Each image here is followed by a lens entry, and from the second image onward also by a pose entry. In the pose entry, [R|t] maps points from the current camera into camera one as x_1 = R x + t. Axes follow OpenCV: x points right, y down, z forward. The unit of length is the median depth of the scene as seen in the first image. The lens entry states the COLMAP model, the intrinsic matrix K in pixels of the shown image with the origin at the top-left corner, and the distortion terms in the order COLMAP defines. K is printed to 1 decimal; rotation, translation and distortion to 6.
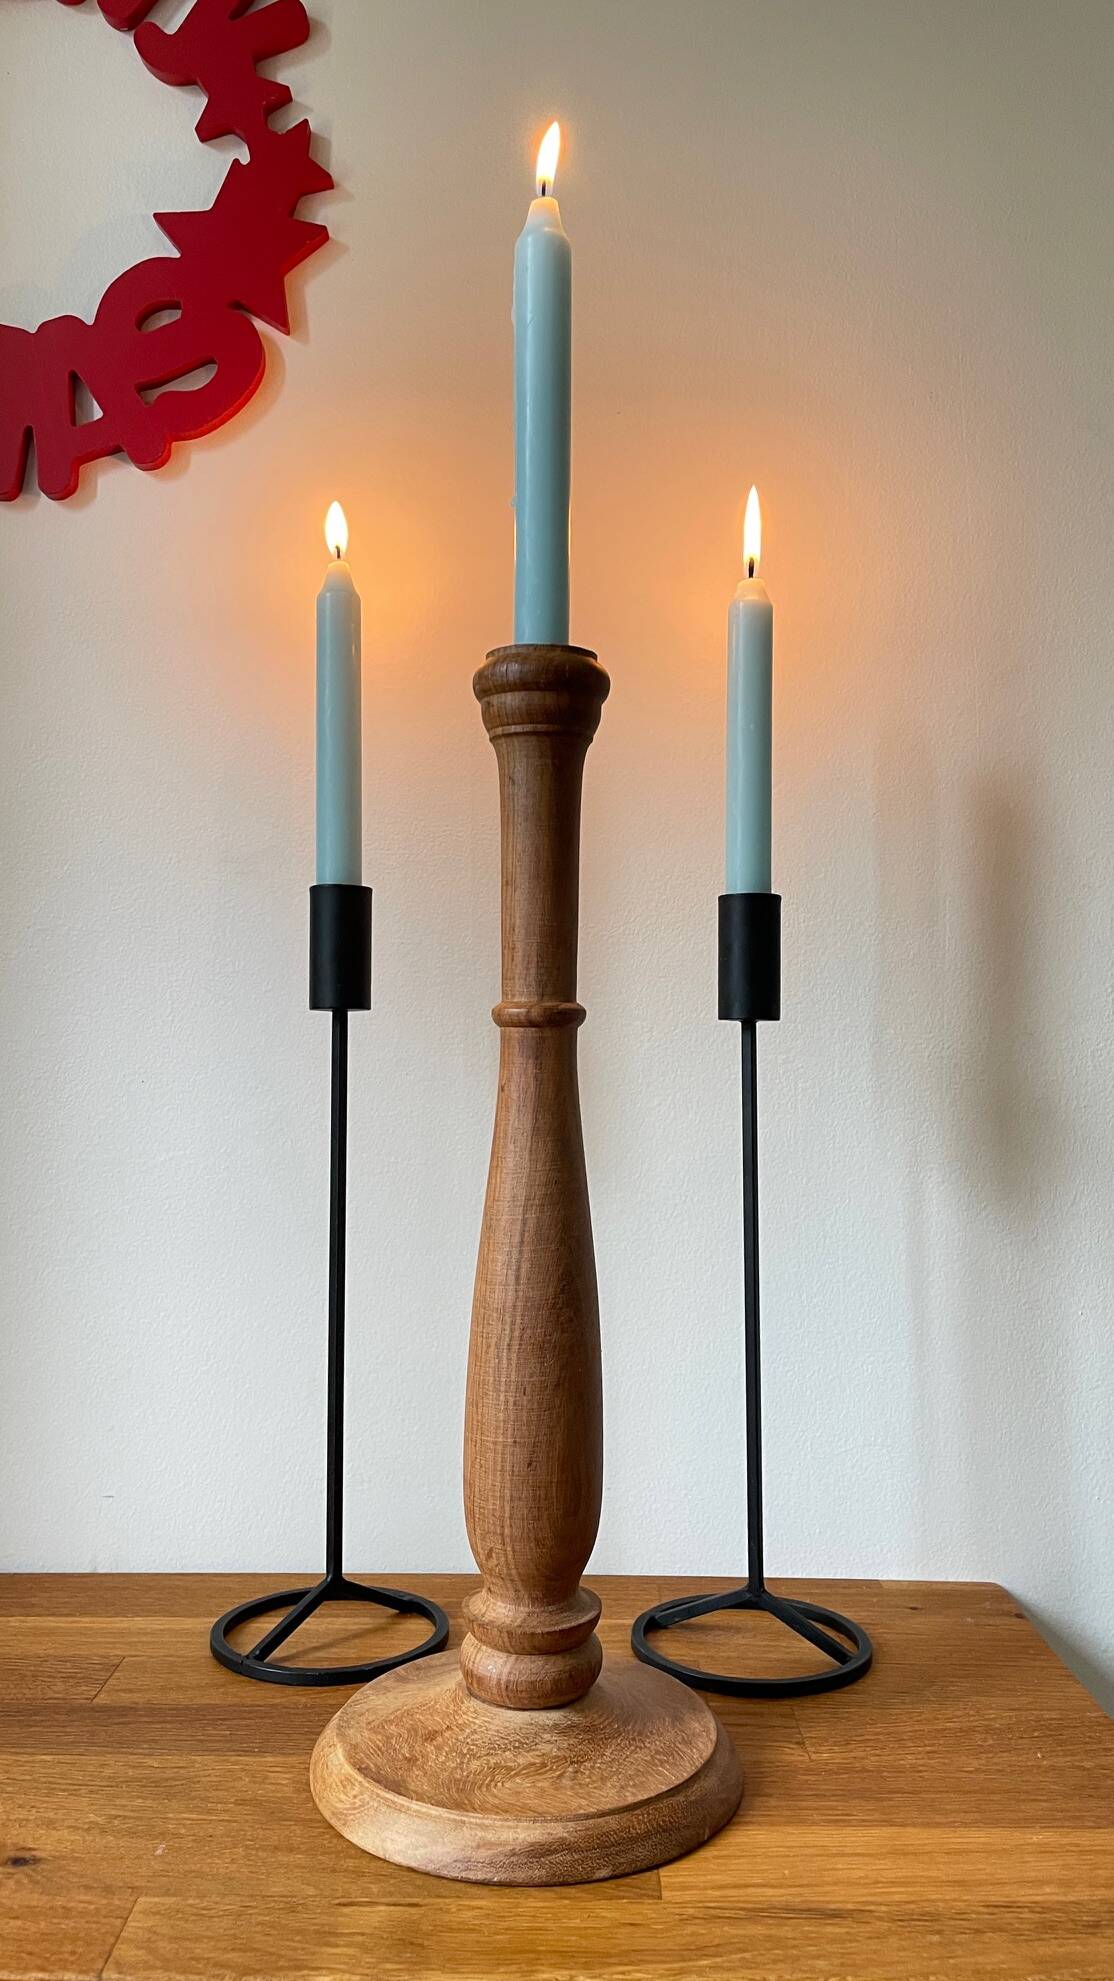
lens RADIAL K [[1556.1, 0, 580.4], [0, 1556.1, 982.0], [0, 0, 1]] dist [0.048146, -0.064468]
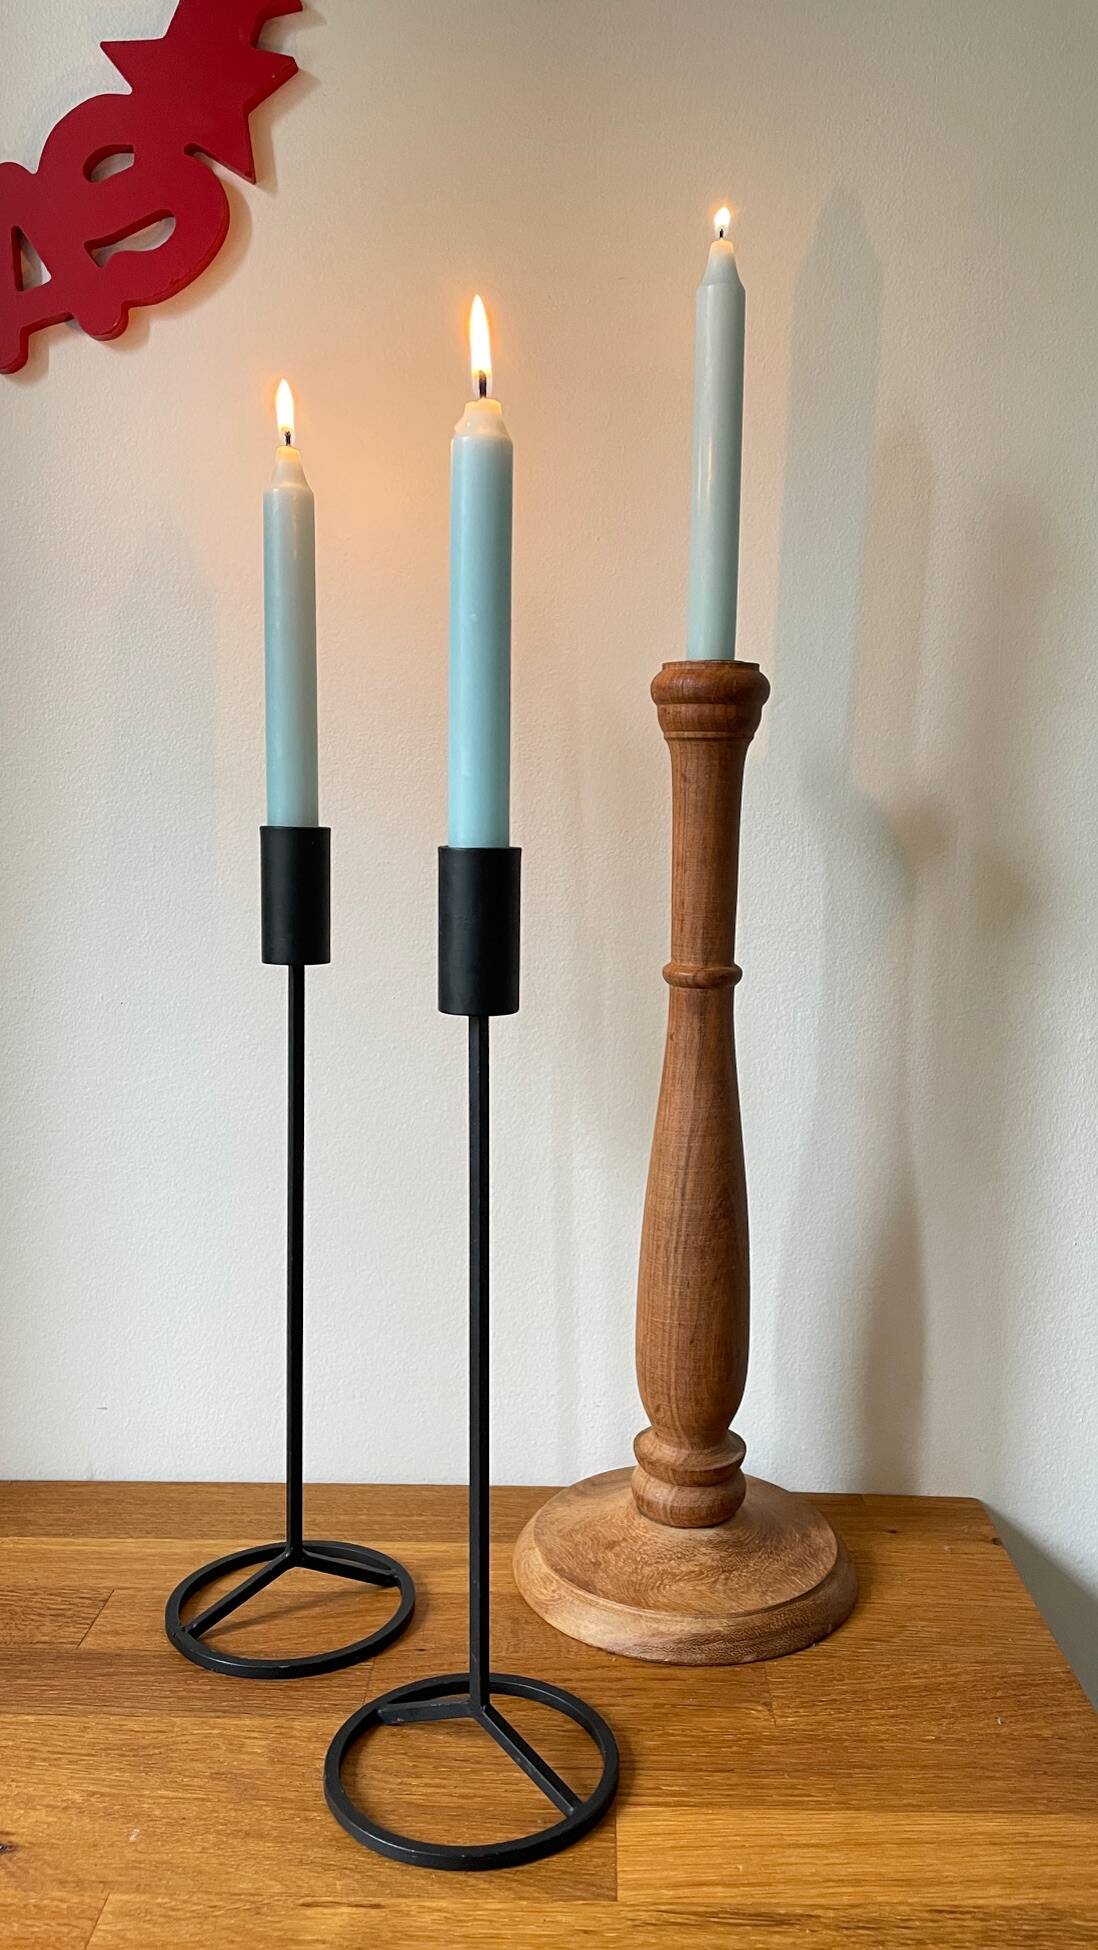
lens RADIAL K [[1536.8, 0, 613.1], [0, 1536.8, 973.0], [0, 0, 1]] dist [0.067515, -0.096482]
pose [[0.998925, 0.015668, -0.043626, -0.045512], [-0.009114, 0.989158, 0.146575, -0.156627], [0.045450, -0.146020, 0.988237, -0.163989]]
